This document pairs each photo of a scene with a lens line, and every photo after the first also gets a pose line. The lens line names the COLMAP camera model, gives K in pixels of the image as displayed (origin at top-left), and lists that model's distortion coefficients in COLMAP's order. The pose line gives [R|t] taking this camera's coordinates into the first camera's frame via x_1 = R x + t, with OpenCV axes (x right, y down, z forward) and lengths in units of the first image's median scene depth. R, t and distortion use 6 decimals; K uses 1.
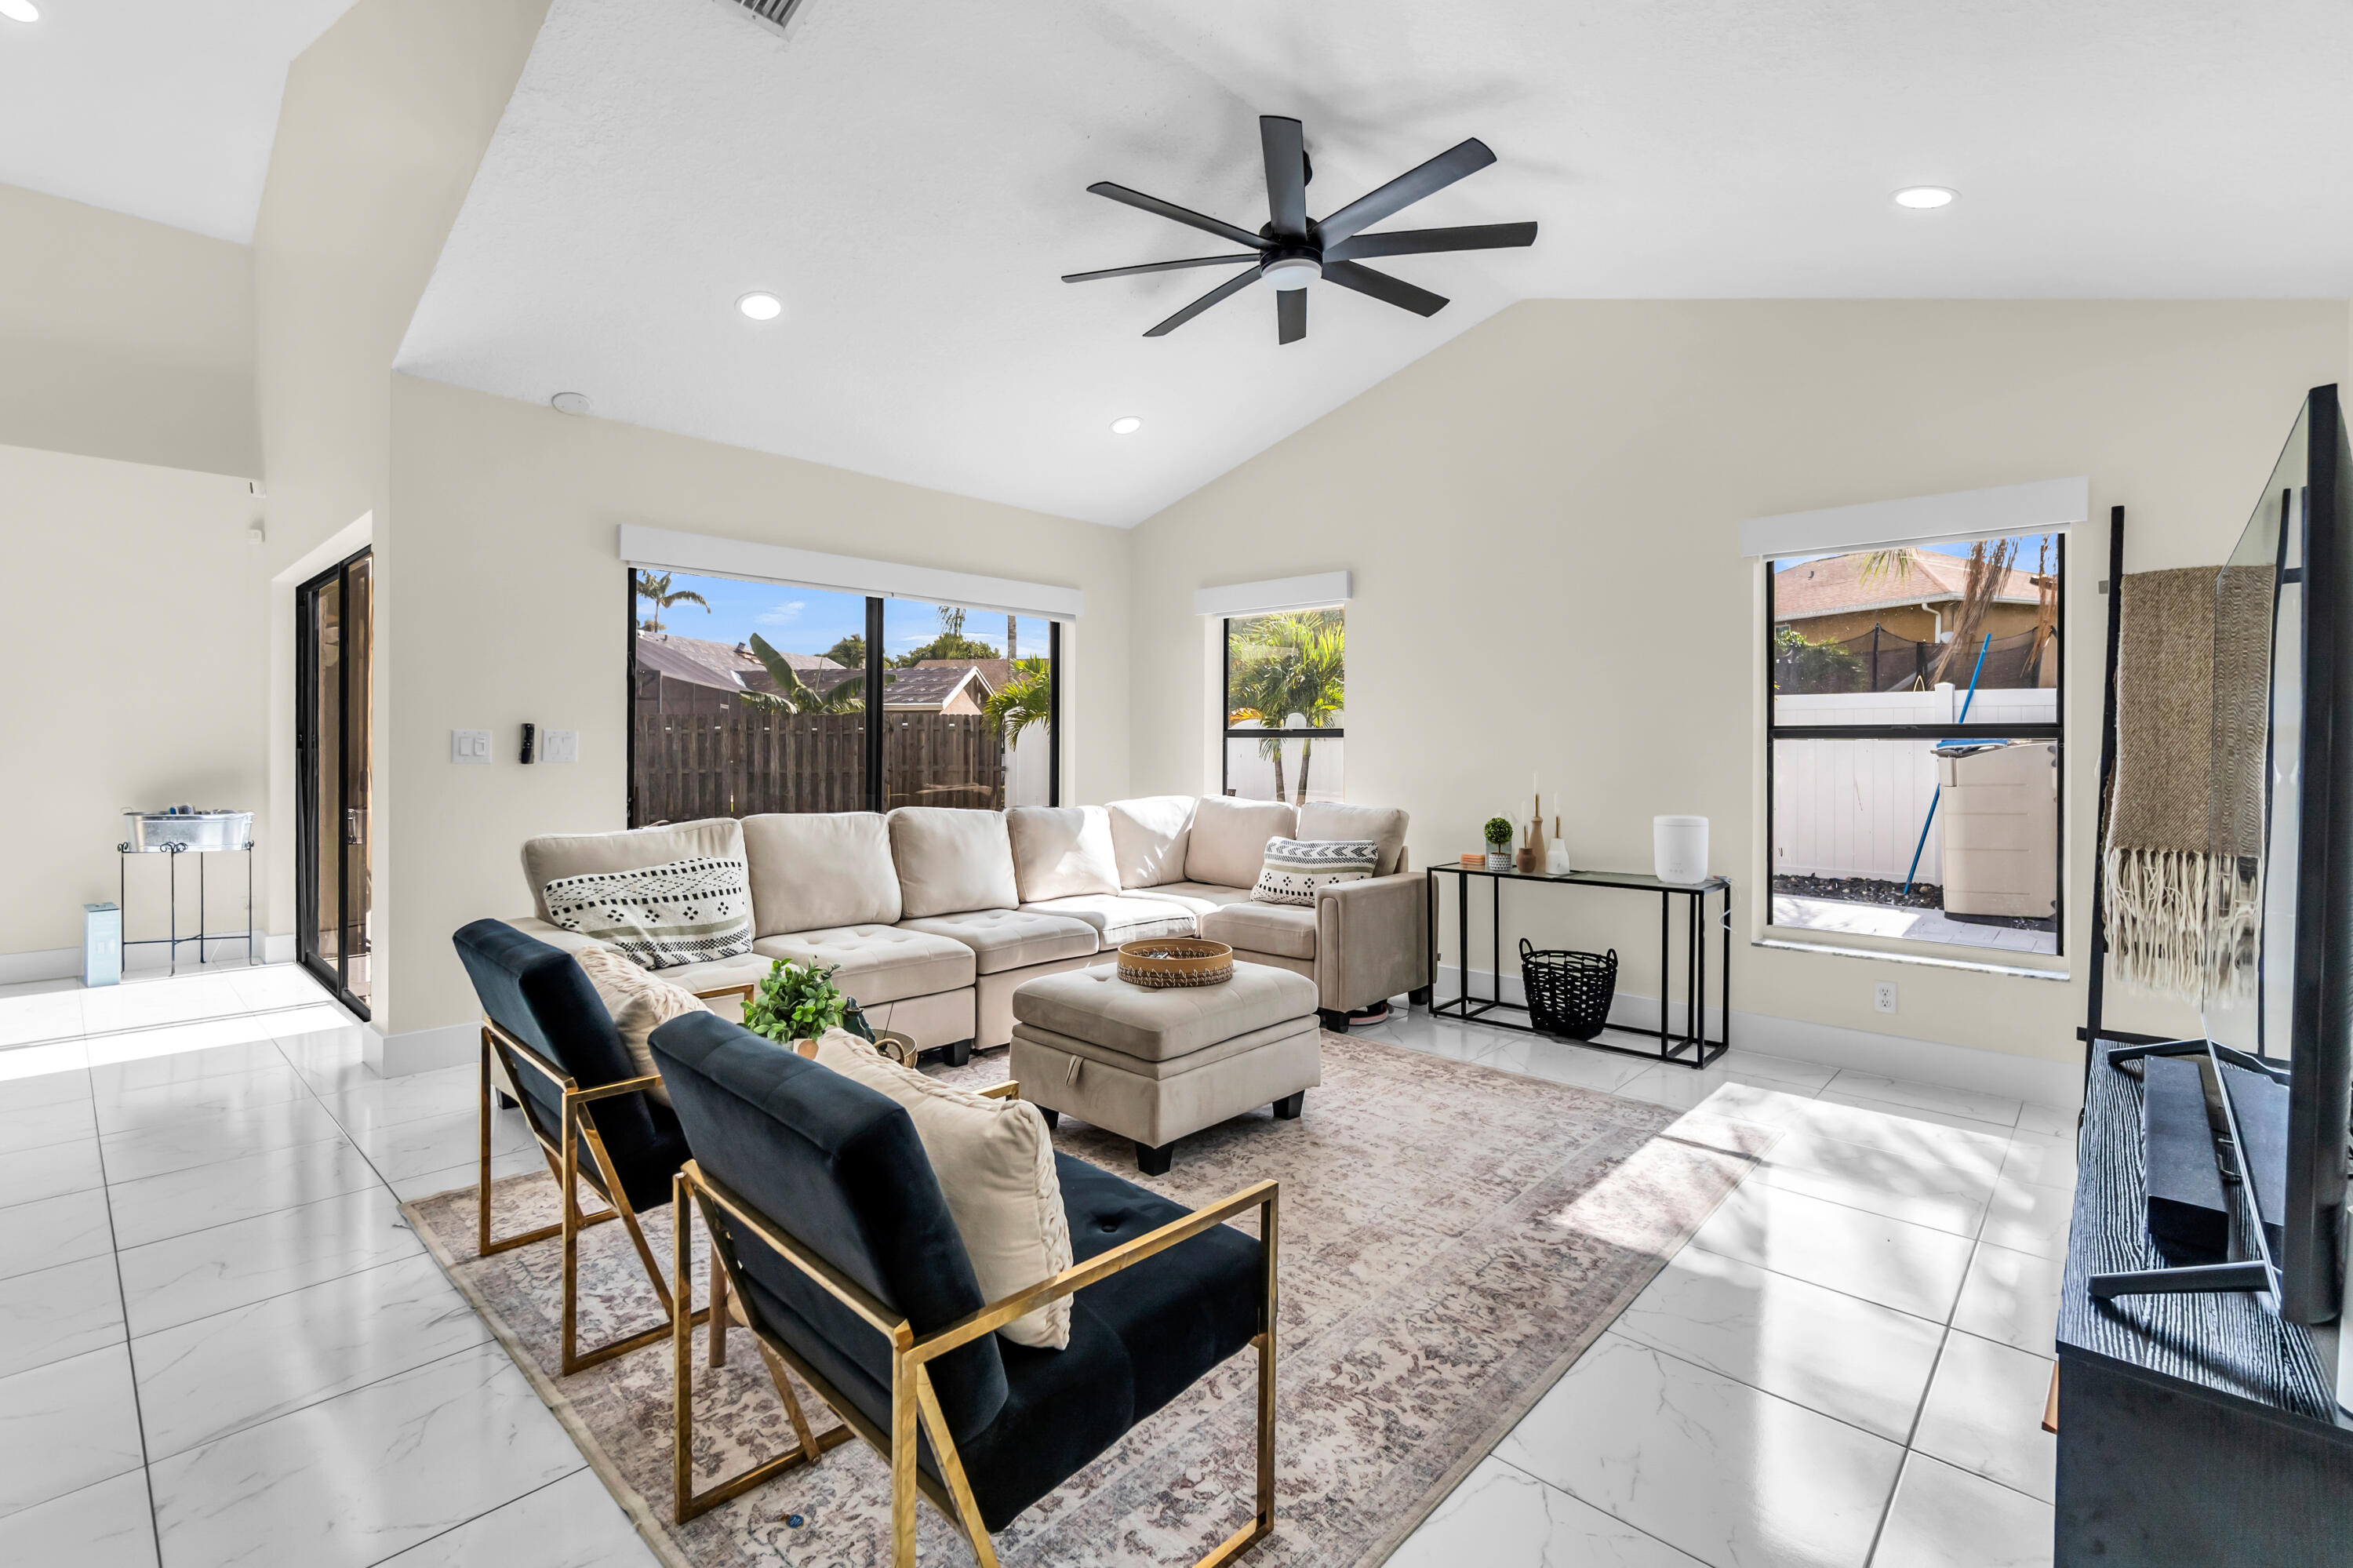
lens RADIAL K [[1046.6, 0, 1155.5], [0, 1046.6, 741.8], [0, 0, 1]] dist [-0.003605, -0.000110]
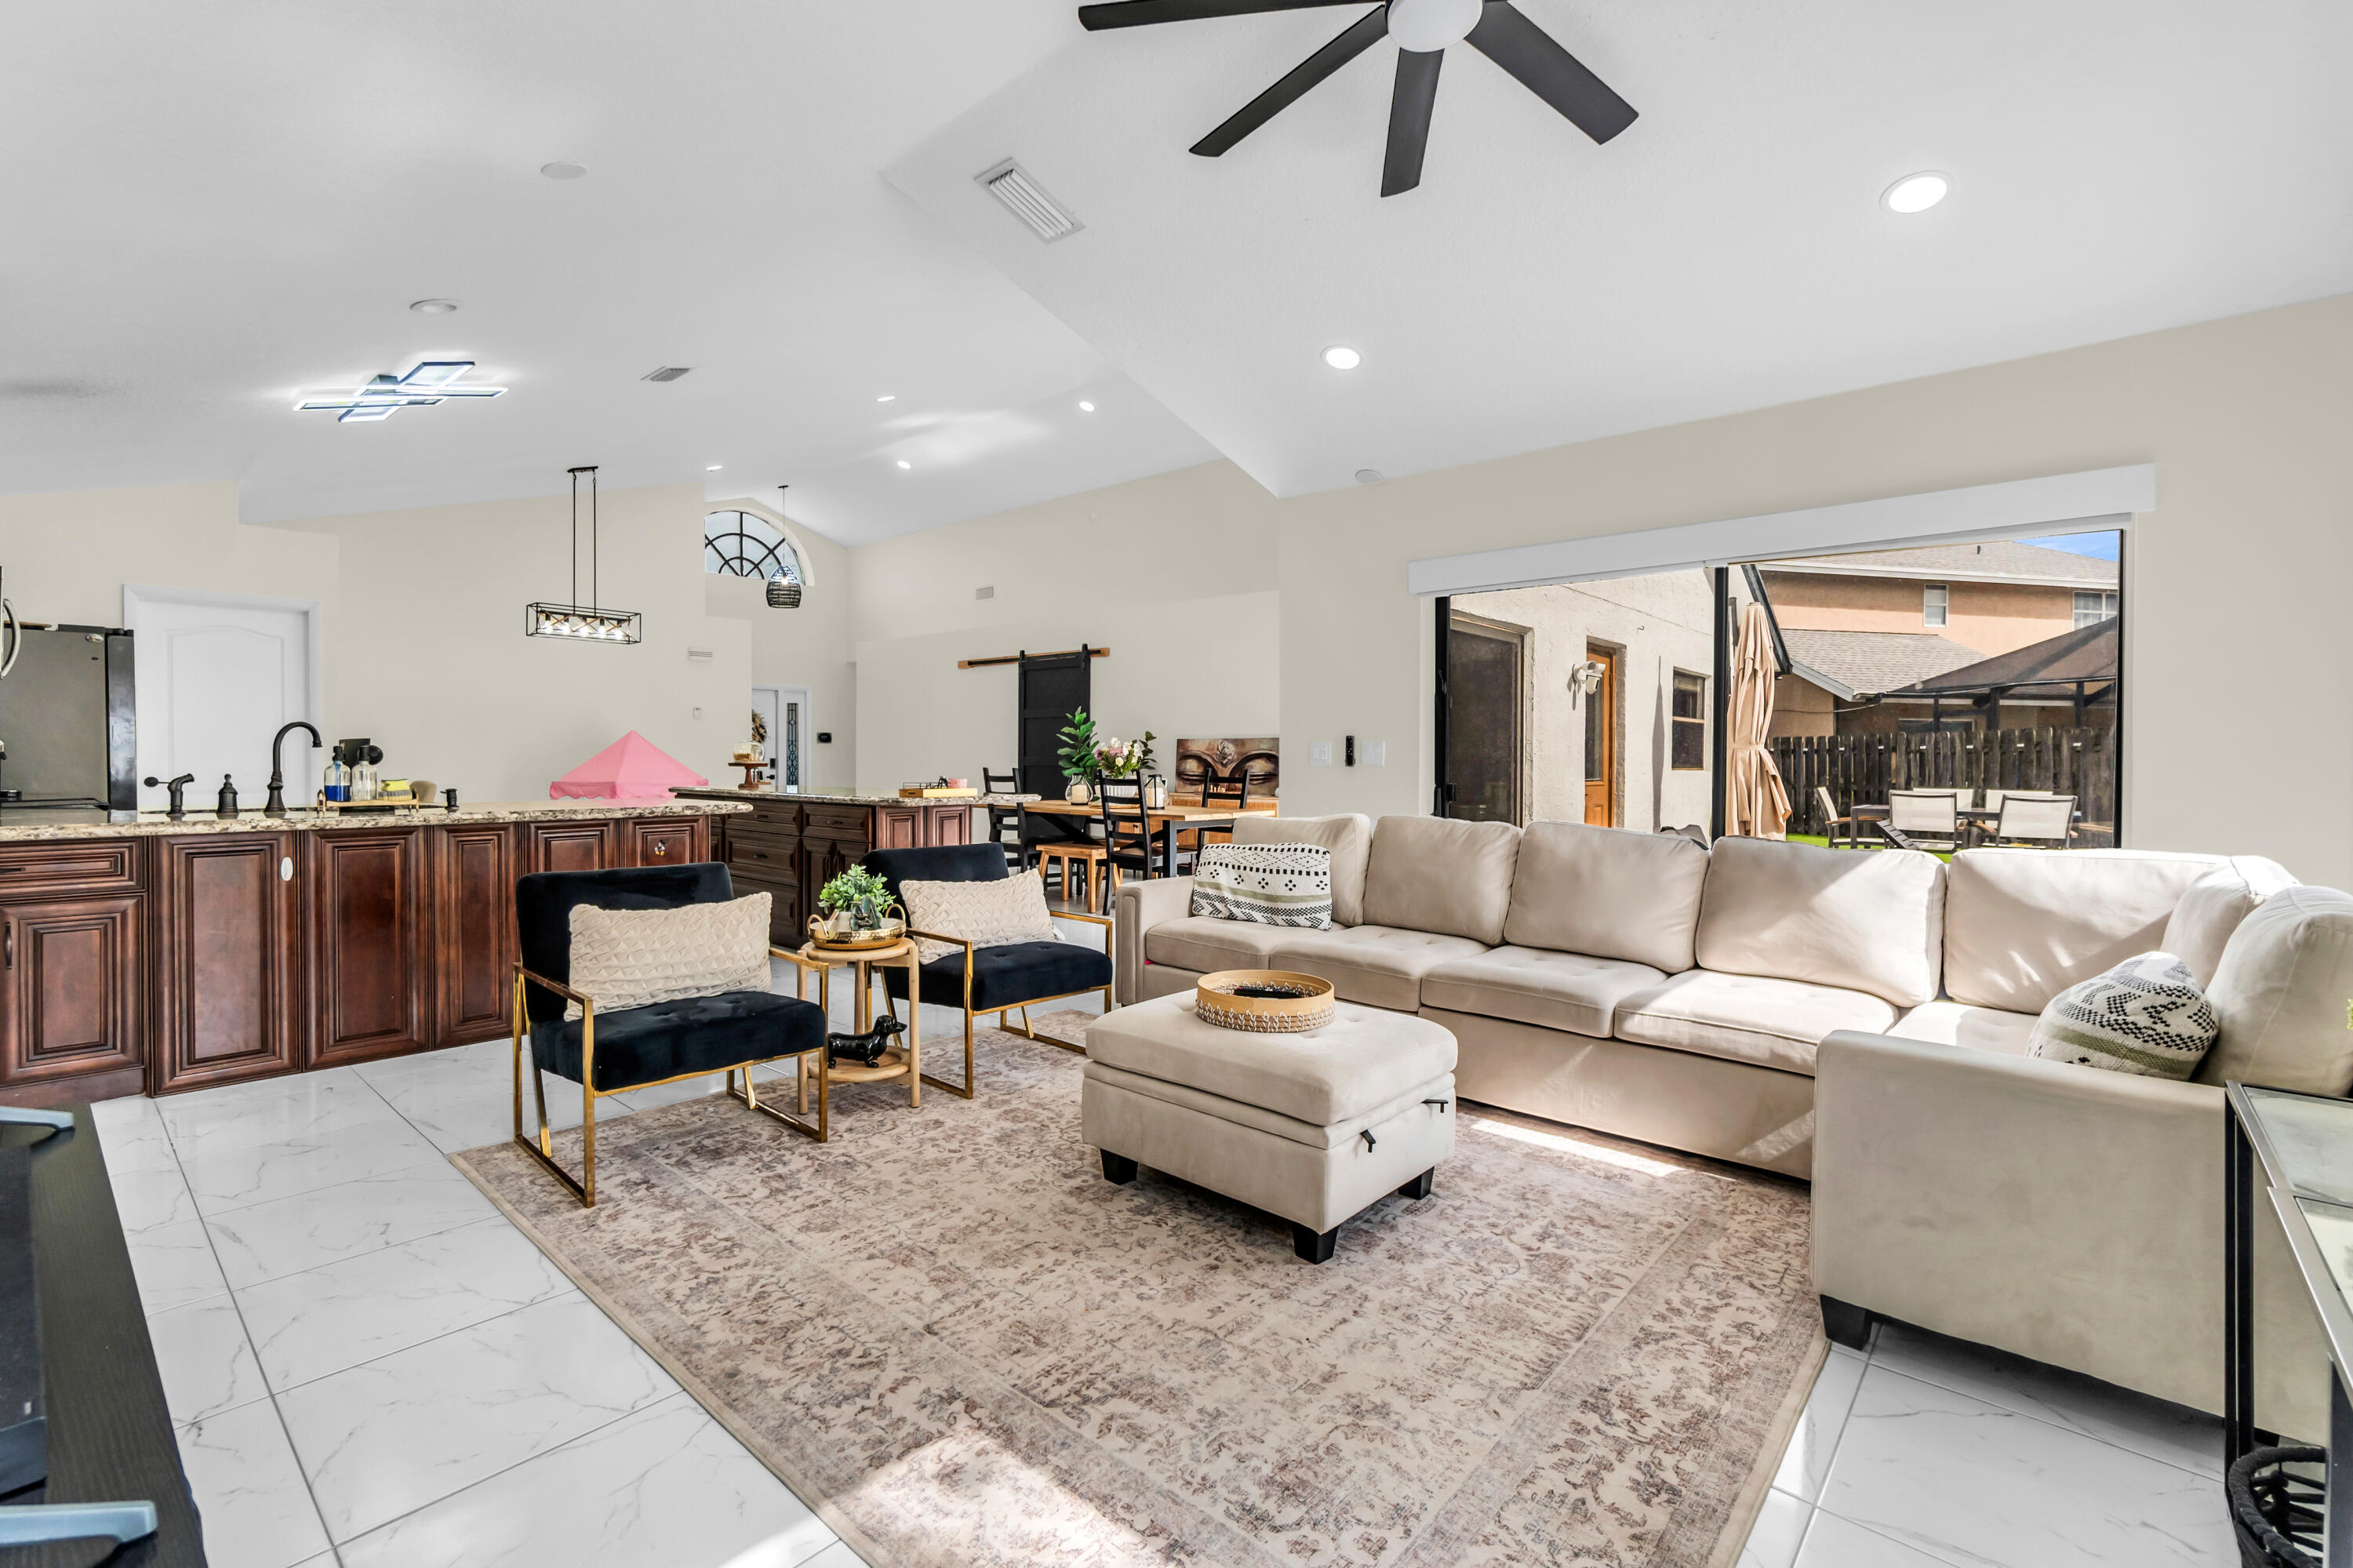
lens RADIAL K [[1029.5, 0, 1144.4], [0, 1029.5, 778.7], [0, 0, 1]] dist [-0.002060, -0.000241]
pose [[0.024363, 0.018786, -0.999527, 0.766558], [-0.004377, 0.999816, 0.018685, 0.015072], [0.999694, 0.003919, 0.024440, 0.803744]]
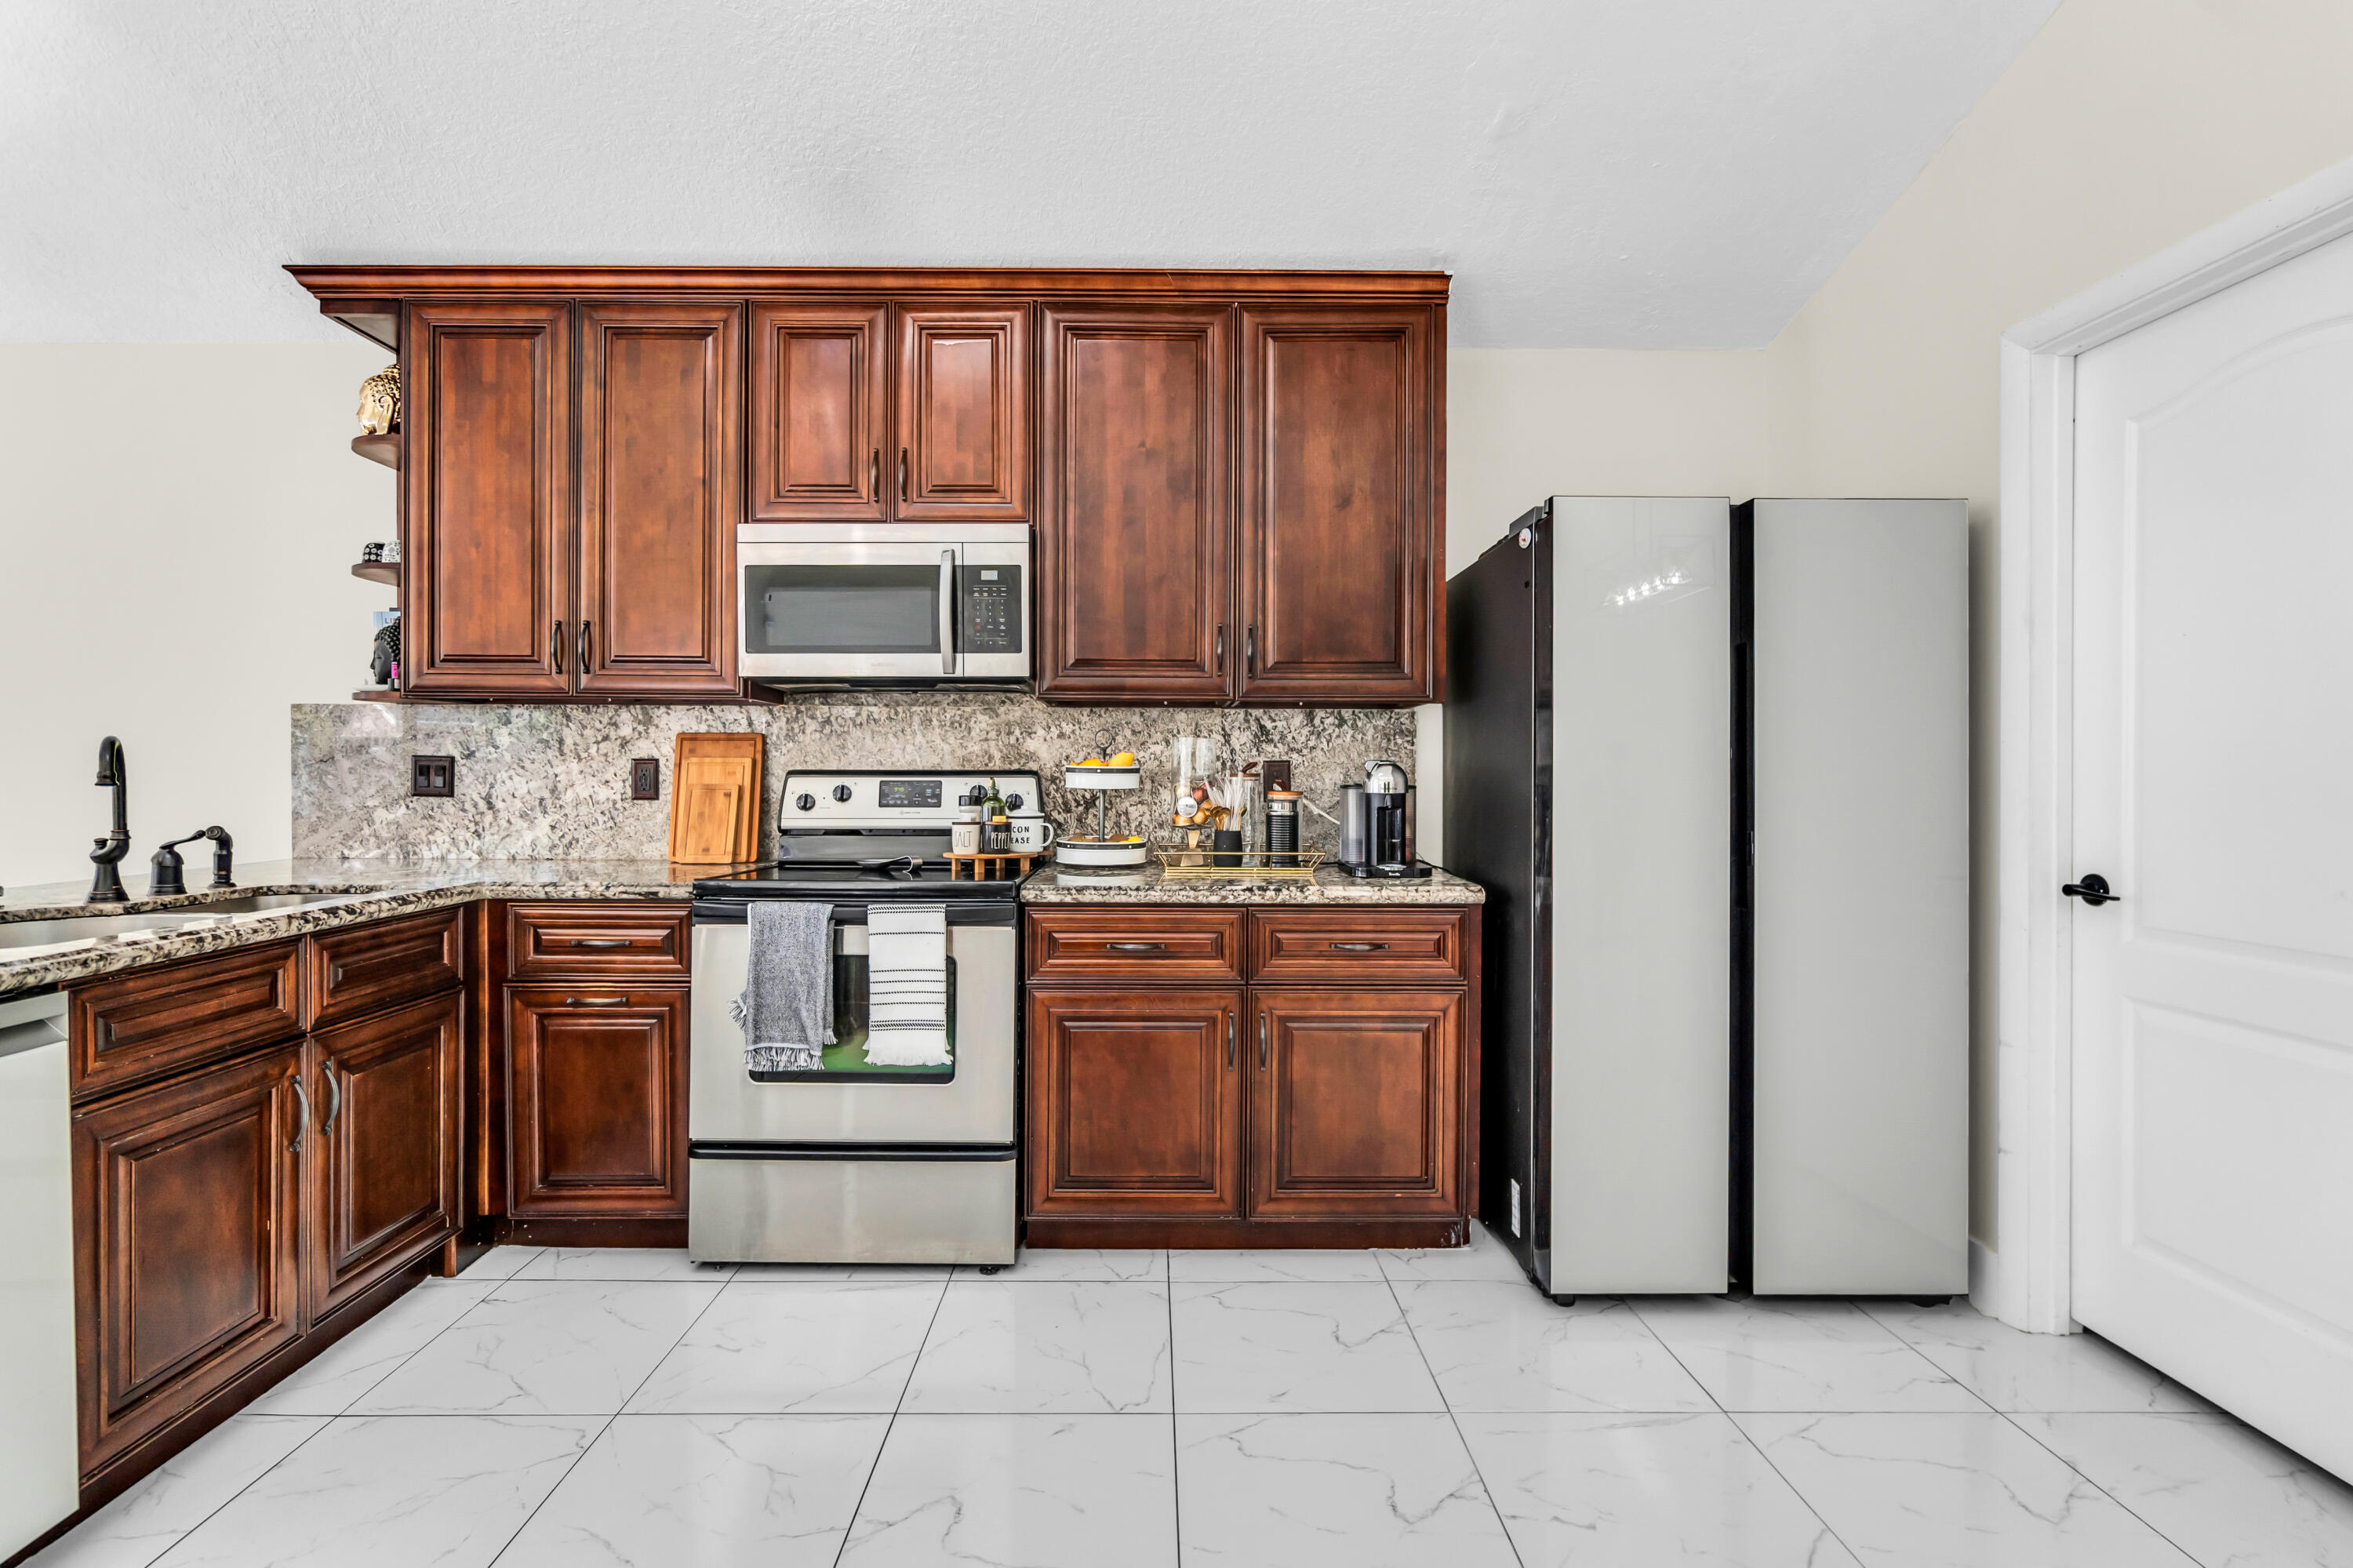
lens RADIAL K [[1043.6, 0, 1158.8], [0, 1043.6, 781.5], [0, 0, 1]] dist [-0.008512, 0.000600]
pose [[-0.696372, -0.011174, 0.717594, -1.116695], [-0.006415, 0.999936, 0.009345, -0.003991], [-0.717653, 0.001904, -0.696399, -0.071521]]
